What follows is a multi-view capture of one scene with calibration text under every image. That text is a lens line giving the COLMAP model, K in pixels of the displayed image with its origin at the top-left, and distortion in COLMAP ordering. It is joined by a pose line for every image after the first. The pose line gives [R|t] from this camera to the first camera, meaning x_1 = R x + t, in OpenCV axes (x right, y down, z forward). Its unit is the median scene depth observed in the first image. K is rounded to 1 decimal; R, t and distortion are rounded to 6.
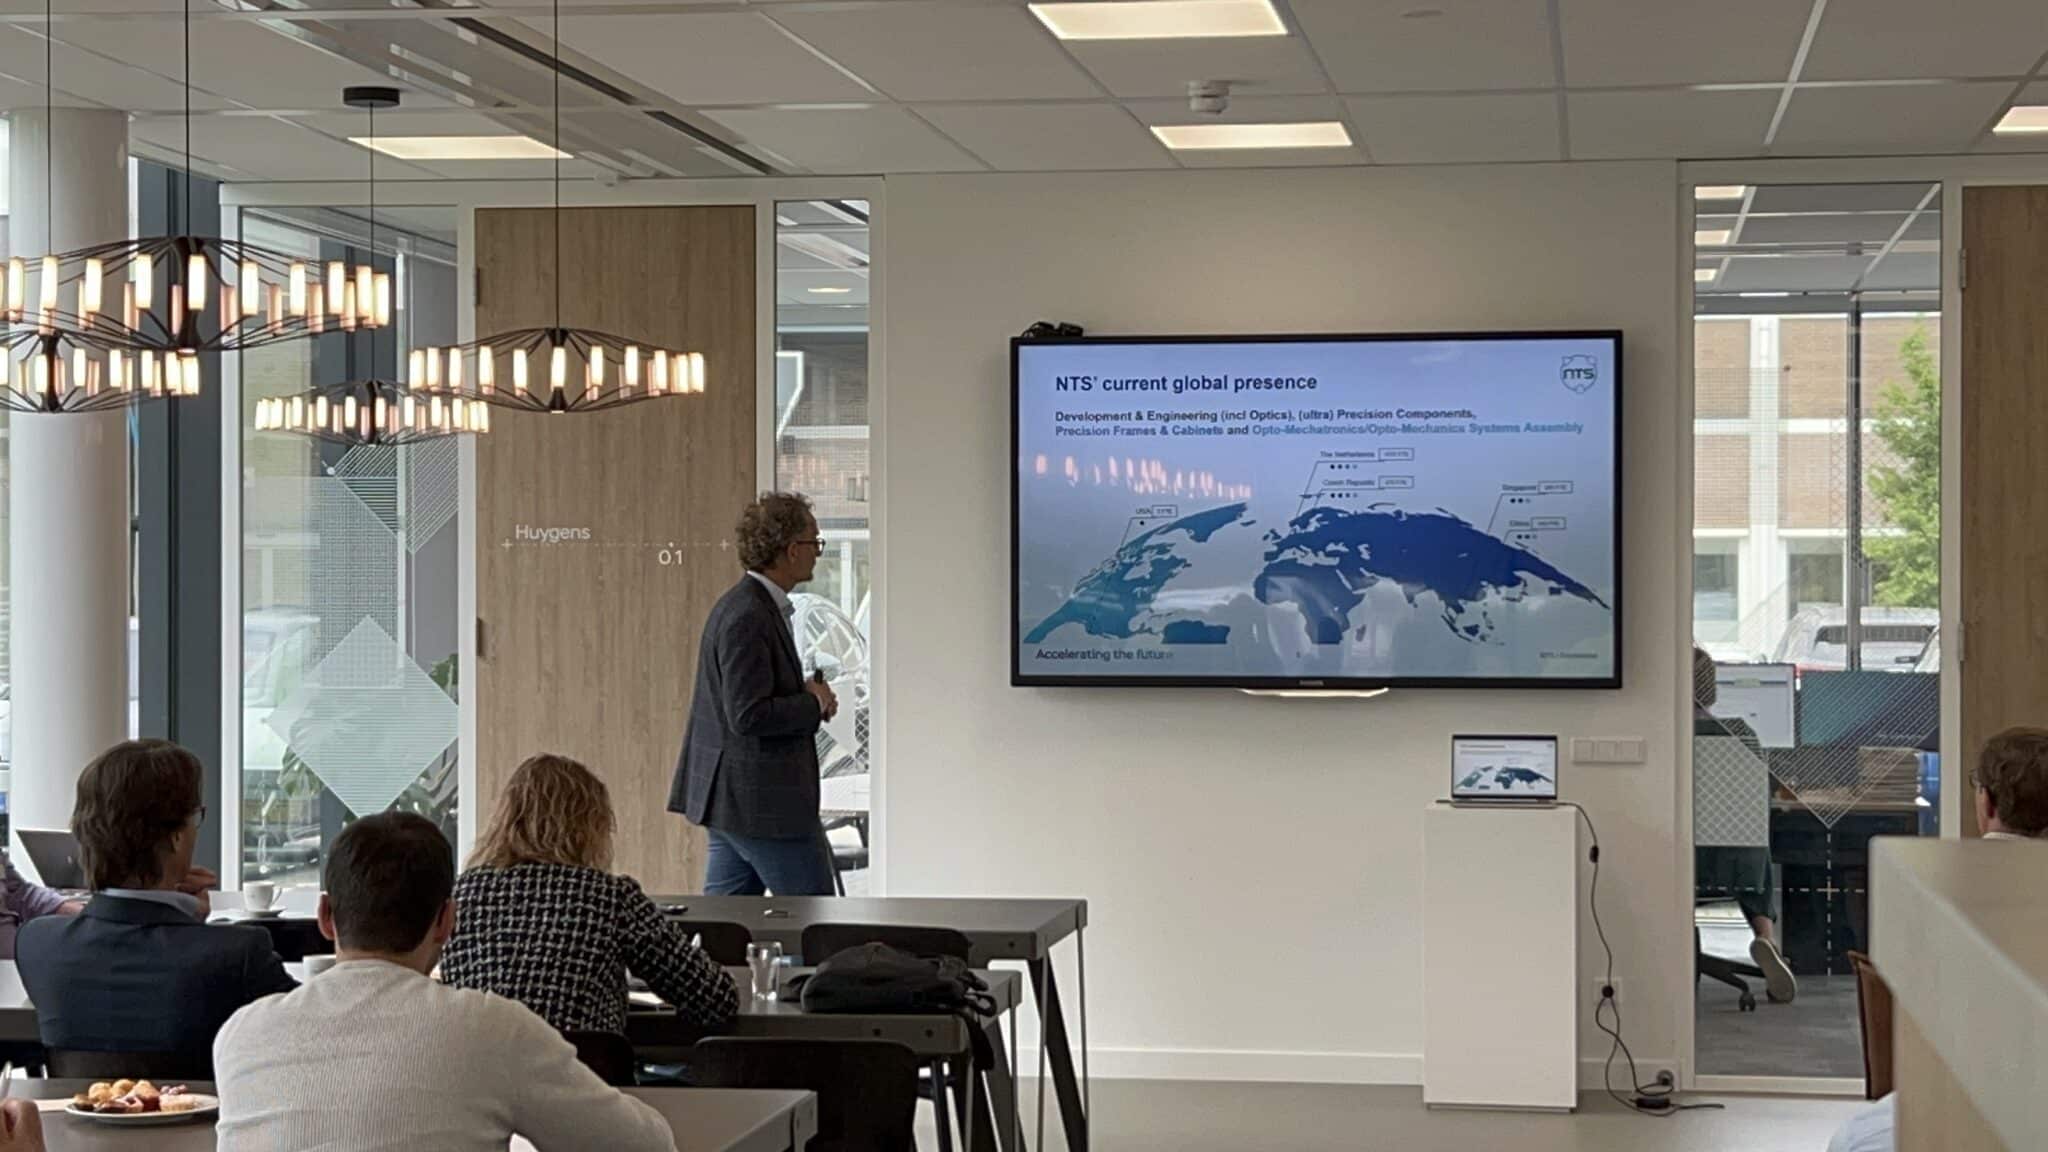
lens RADIAL K [[3784.2, 0, 1059.2], [0, 3784.2, 611.9], [0, 0, 1]] dist [0.098733, 0.000000]
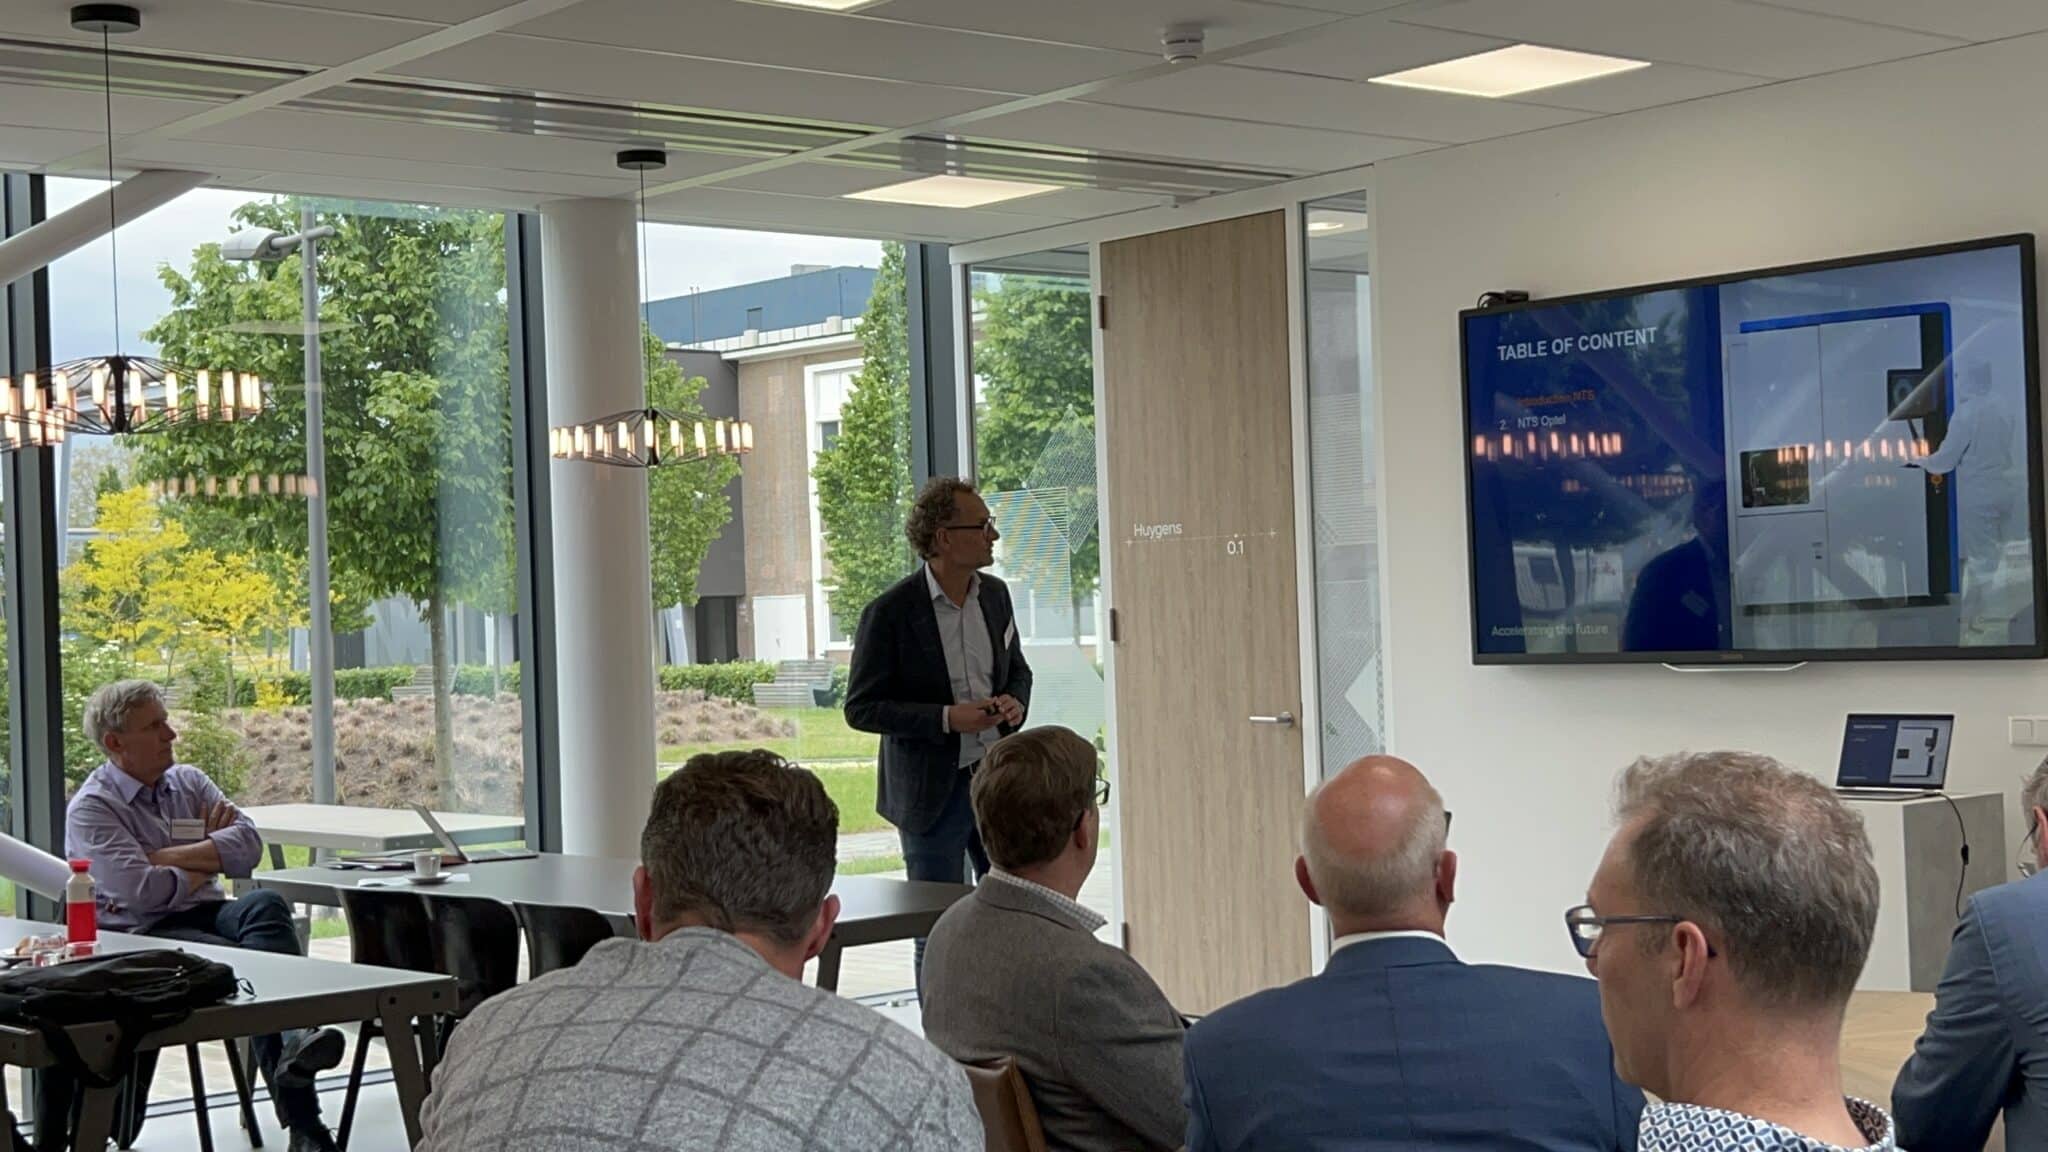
lens RADIAL K [[2879.0, 0, 1012.4], [0, 2879.0, 609.5], [0, 0, 1]] dist [0.096610, 0.000000]
pose [[0.757279, -0.027576, -0.652509, 0.379651], [0.031181, 0.999495, -0.006053, 0.006067], [0.652347, -0.015763, 0.757757, 0.341703]]
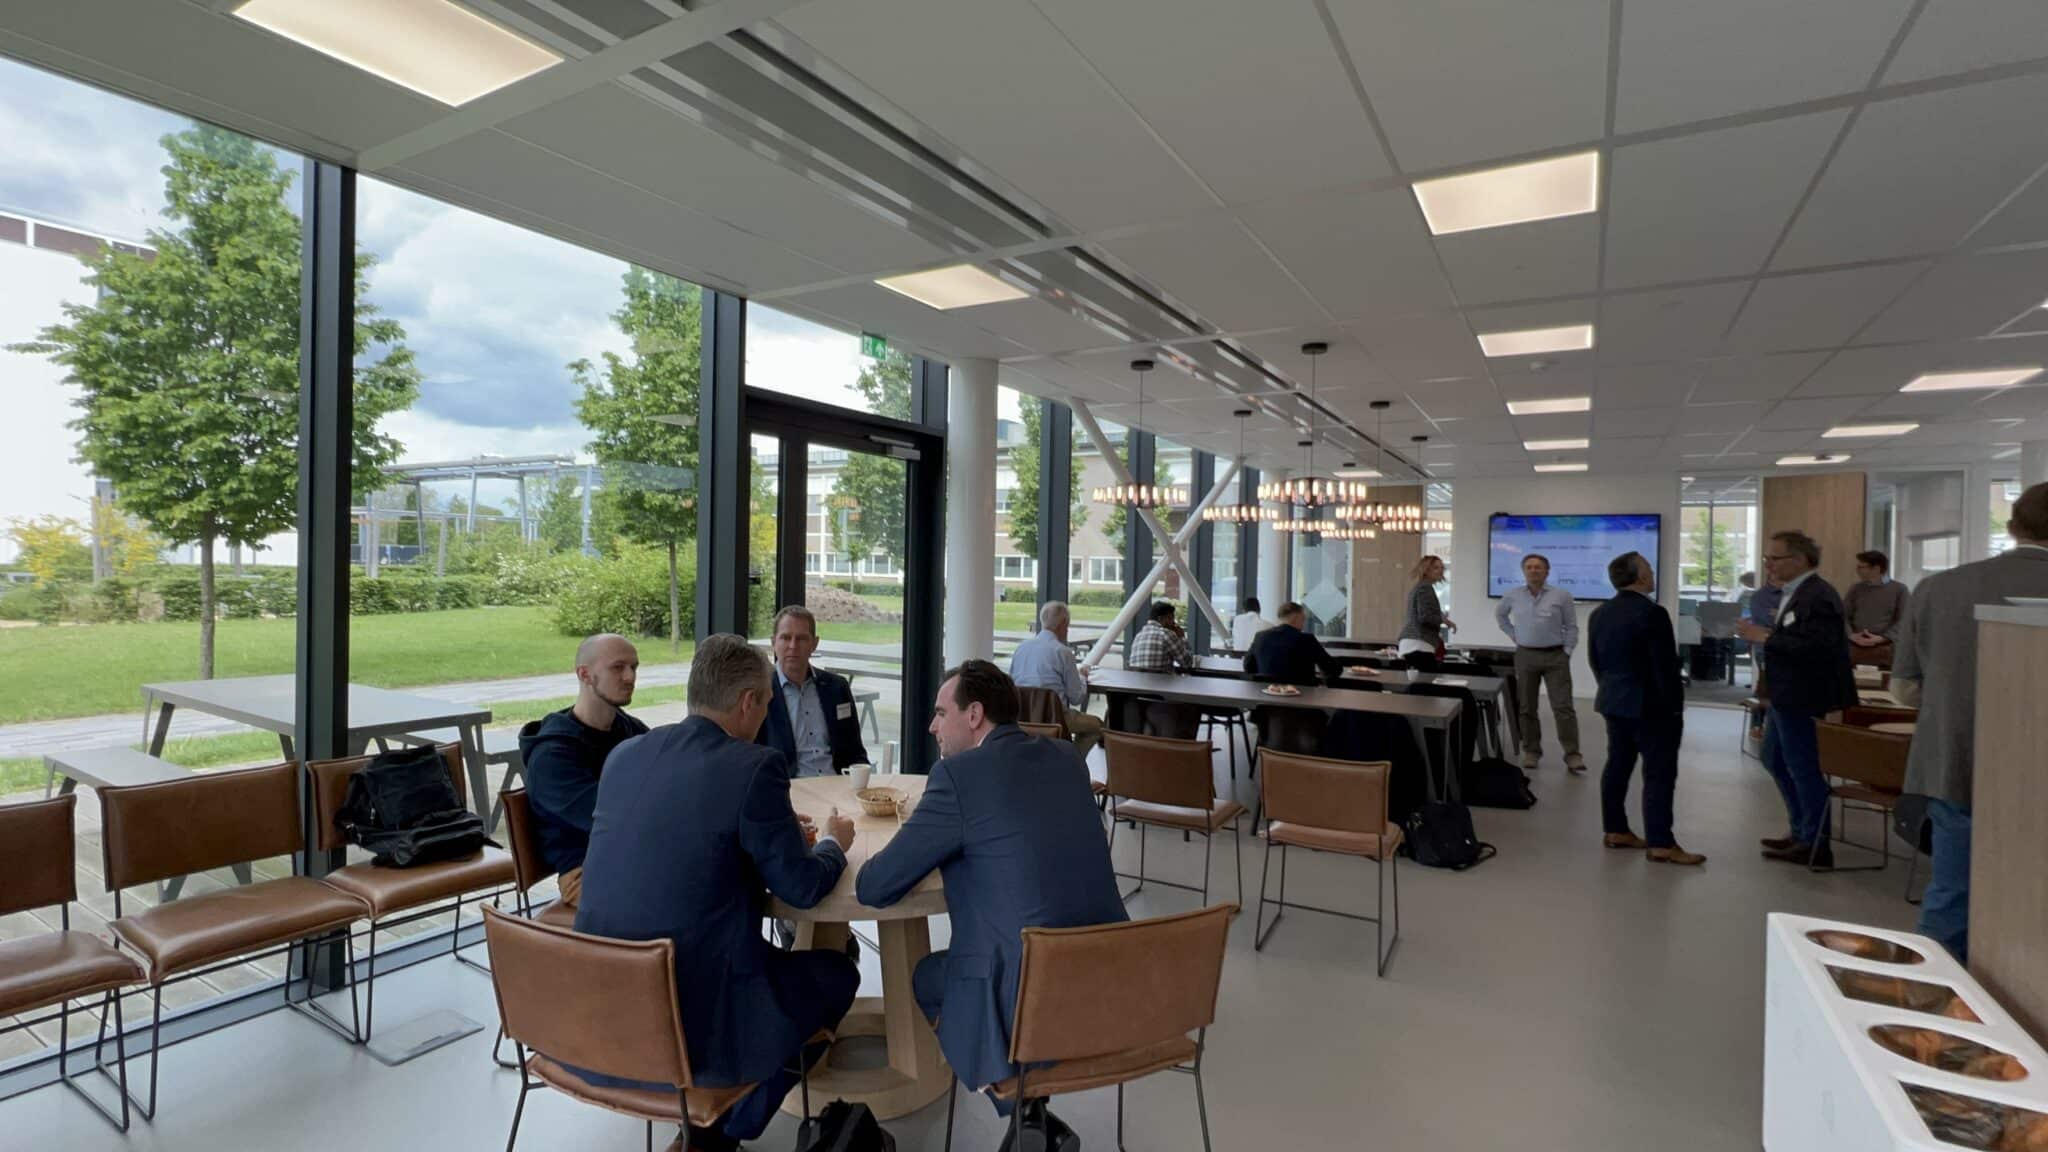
lens RADIAL K [[936.4, 0, 1043.6], [0, 936.4, 570.0], [0, 0, 1]] dist [-0.001484, 0.001071]
pose [[0.927311, 0.020598, -0.373725, -0.079897], [-0.023456, 0.999720, -0.003102, 0.002941], [0.373556, 0.011643, 0.927534, -0.147824]]
